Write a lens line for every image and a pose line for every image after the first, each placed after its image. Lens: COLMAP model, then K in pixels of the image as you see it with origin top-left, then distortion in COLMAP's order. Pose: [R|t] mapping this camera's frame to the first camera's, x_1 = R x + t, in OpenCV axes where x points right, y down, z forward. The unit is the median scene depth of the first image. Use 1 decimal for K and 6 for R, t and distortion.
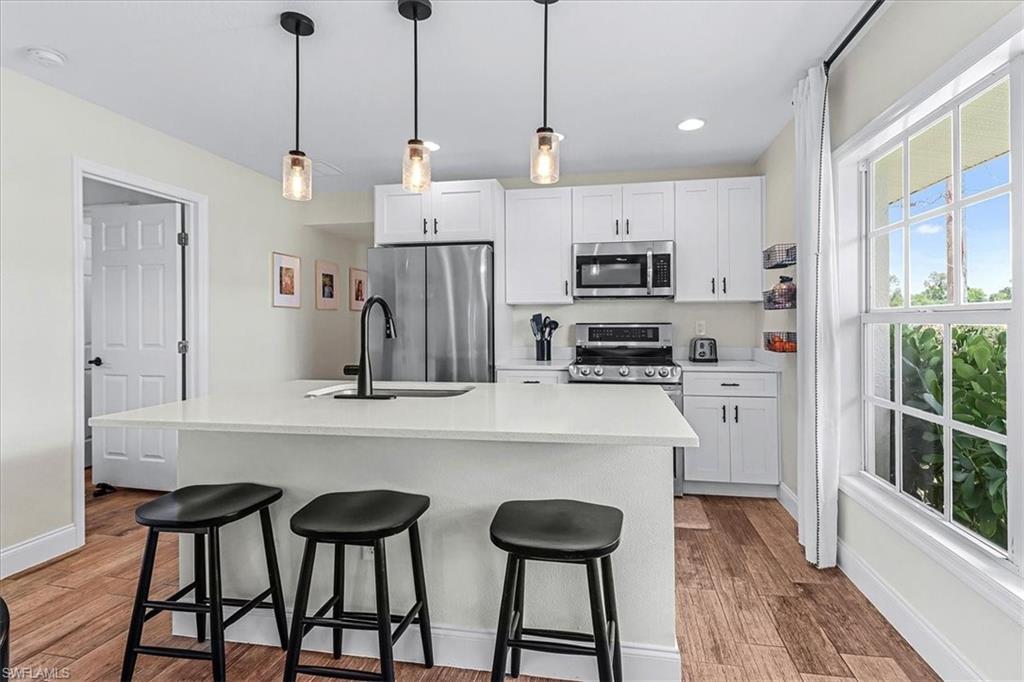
lens RADIAL K [[499.7, 0, 526.0], [0, 499.7, 315.0], [0, 0, 1]] dist [0.001260, 0.000200]
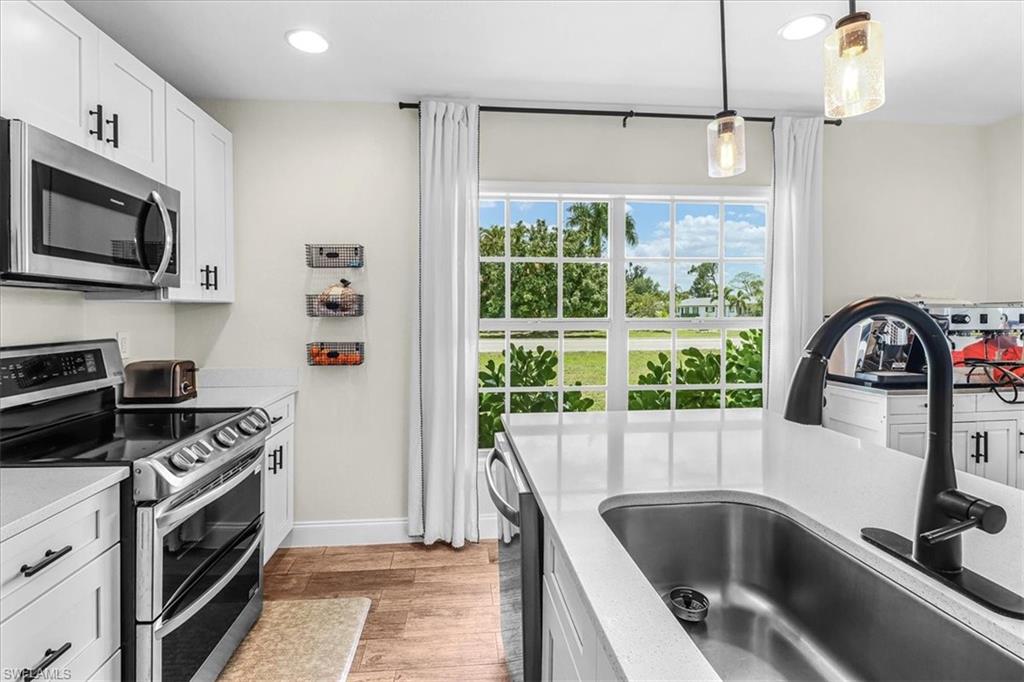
lens RADIAL K [[493.0, 0, 507.9], [0, 493.0, 324.6], [0, 0, 1]] dist [-0.014368, -0.000139]
pose [[-0.275279, -0.016188, 0.961228, -0.328319], [-0.010248, 0.999851, 0.013904, -0.010749], [-0.961310, -0.006023, -0.275404, 0.786588]]
